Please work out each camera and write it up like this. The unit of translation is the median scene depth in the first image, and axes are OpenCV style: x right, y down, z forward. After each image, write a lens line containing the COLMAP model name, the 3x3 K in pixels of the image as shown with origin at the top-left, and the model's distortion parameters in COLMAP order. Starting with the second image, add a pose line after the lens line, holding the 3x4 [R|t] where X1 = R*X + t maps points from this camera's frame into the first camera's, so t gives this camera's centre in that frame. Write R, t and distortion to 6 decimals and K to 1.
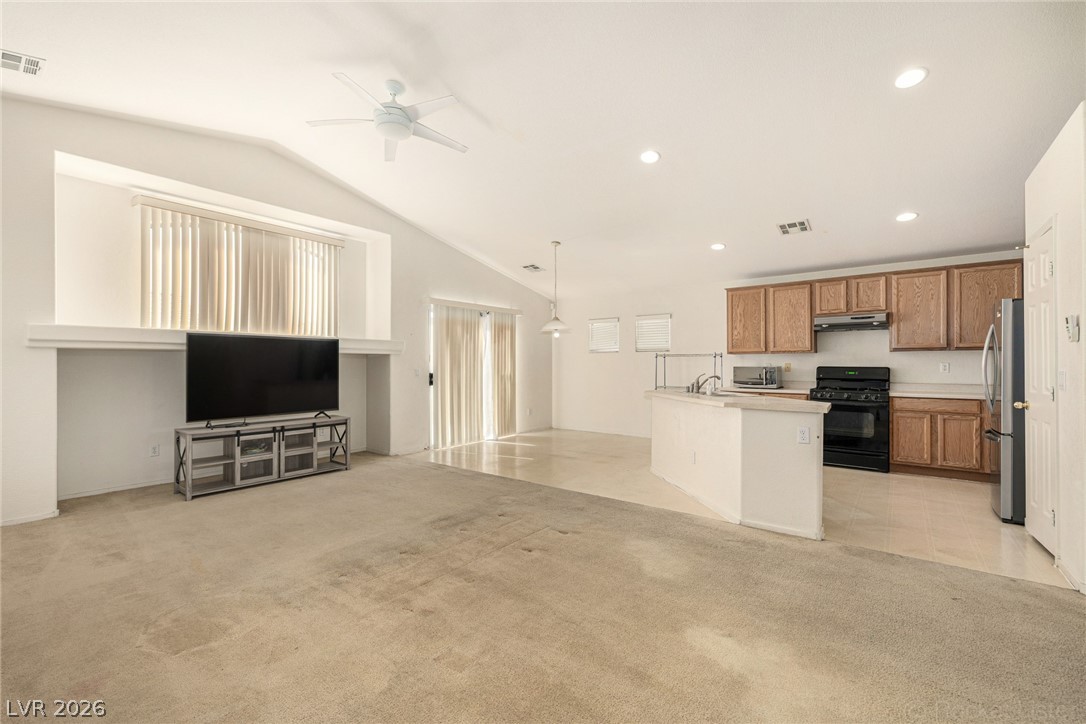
lens RADIAL K [[458.2, 0, 536.3], [0, 458.2, 362.4], [0, 0, 1]] dist [0.002000, -0.000283]
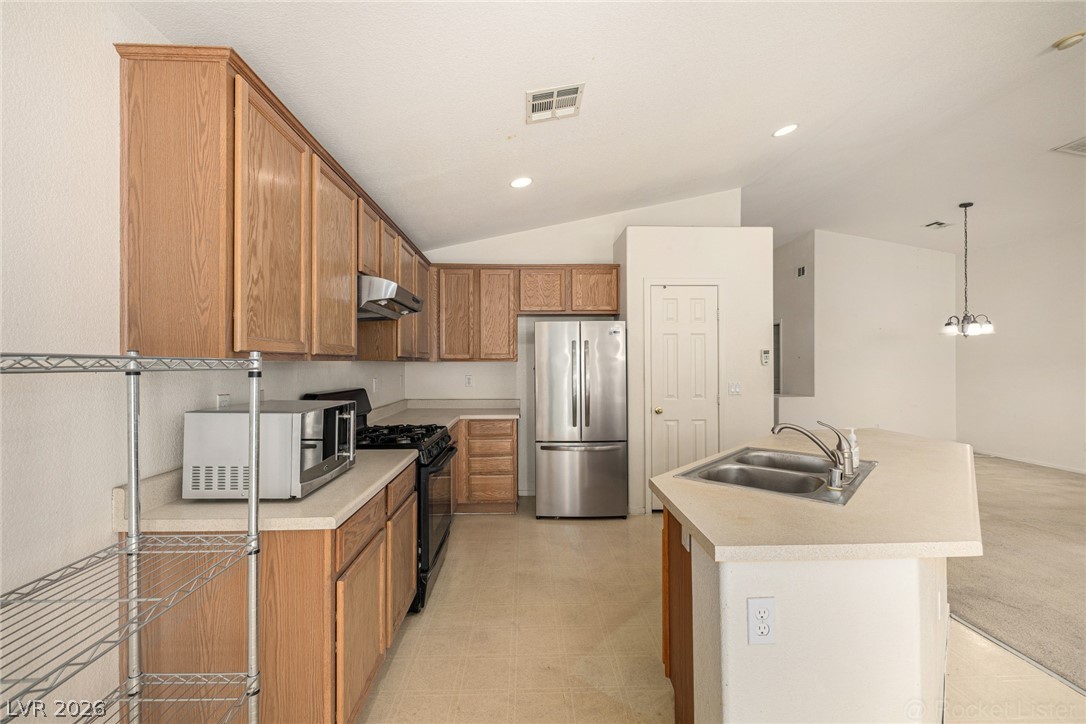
lens RADIAL K [[458.2, 0, 535.6], [0, 458.2, 360.8], [0, 0, 1]] dist [0.002000, -0.000283]
pose [[-0.645177, 0.005593, 0.764013, 0.202105], [-0.000248, 0.999972, -0.007529, -0.020713], [-0.764033, -0.005047, -0.645157, 1.282695]]
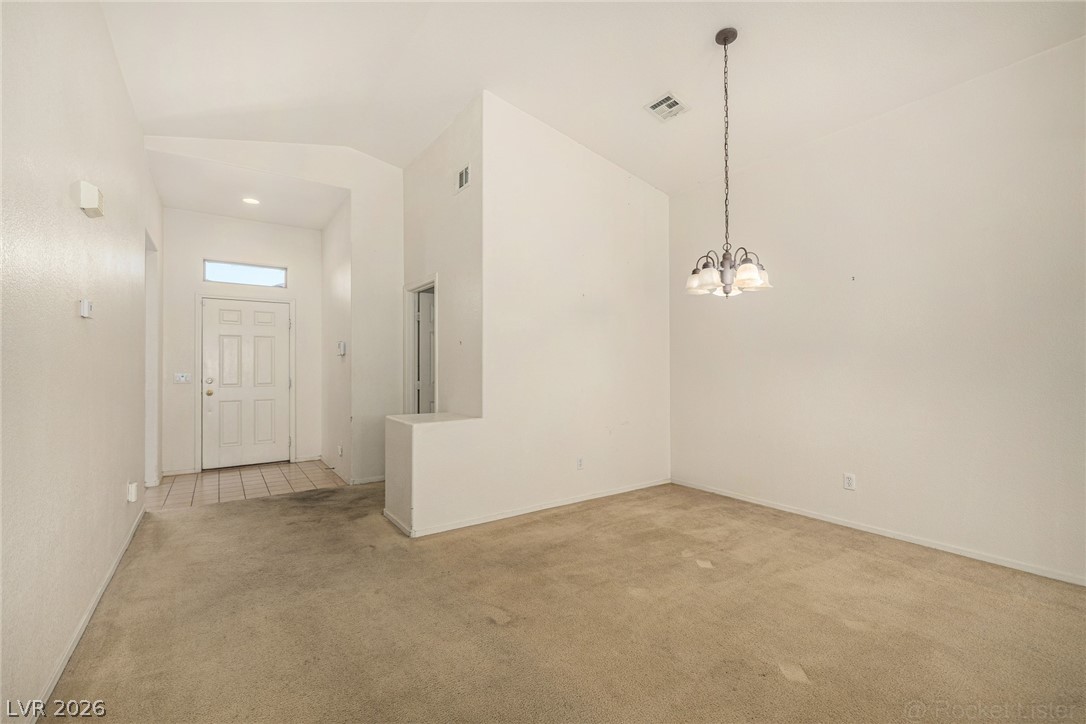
lens RADIAL K [[458.2, 0, 531.1], [0, 458.2, 362.2], [0, 0, 1]] dist [0.002000, -0.000283]
pose [[-0.955159, 0.006157, 0.296029, 0.429288], [0.001831, 0.999887, -0.014890, 0.000744], [-0.296087, -0.013681, -0.955063, 0.423120]]
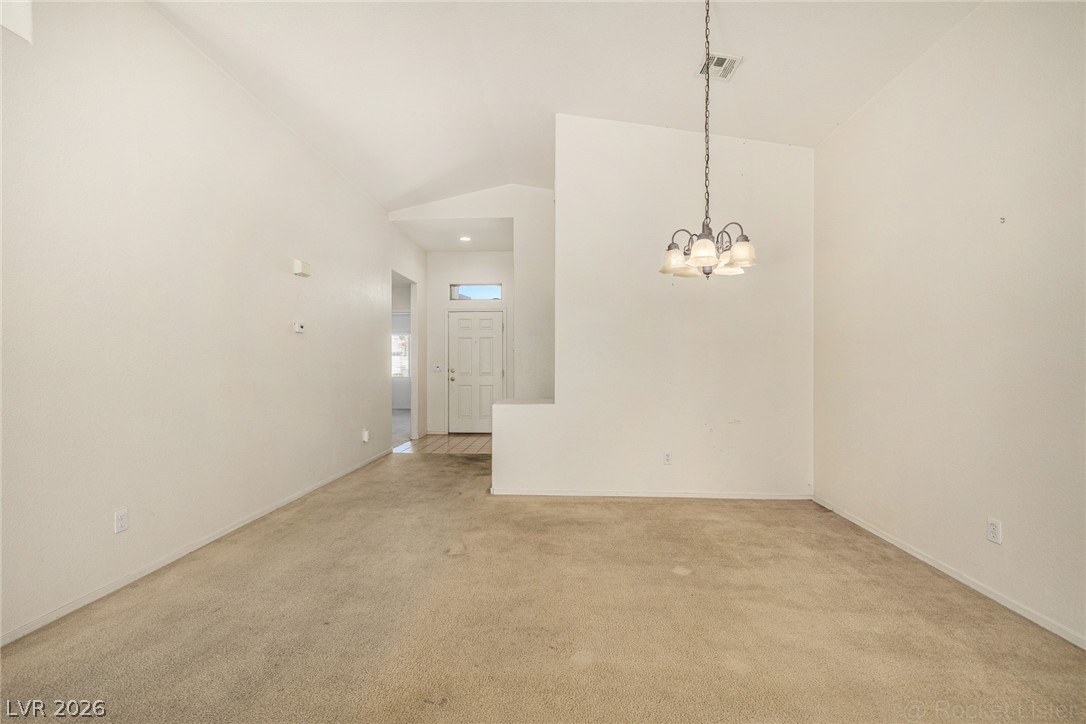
lens RADIAL K [[458.2, 0, 541.5], [0, 458.2, 363.6], [0, 0, 1]] dist [0.002000, -0.000283]
pose [[-0.575247, 0.000923, 0.817979, 0.077157], [-0.002178, 0.999994, -0.002660, 0.007137], [-0.817977, -0.003312, -0.575241, 0.257073]]
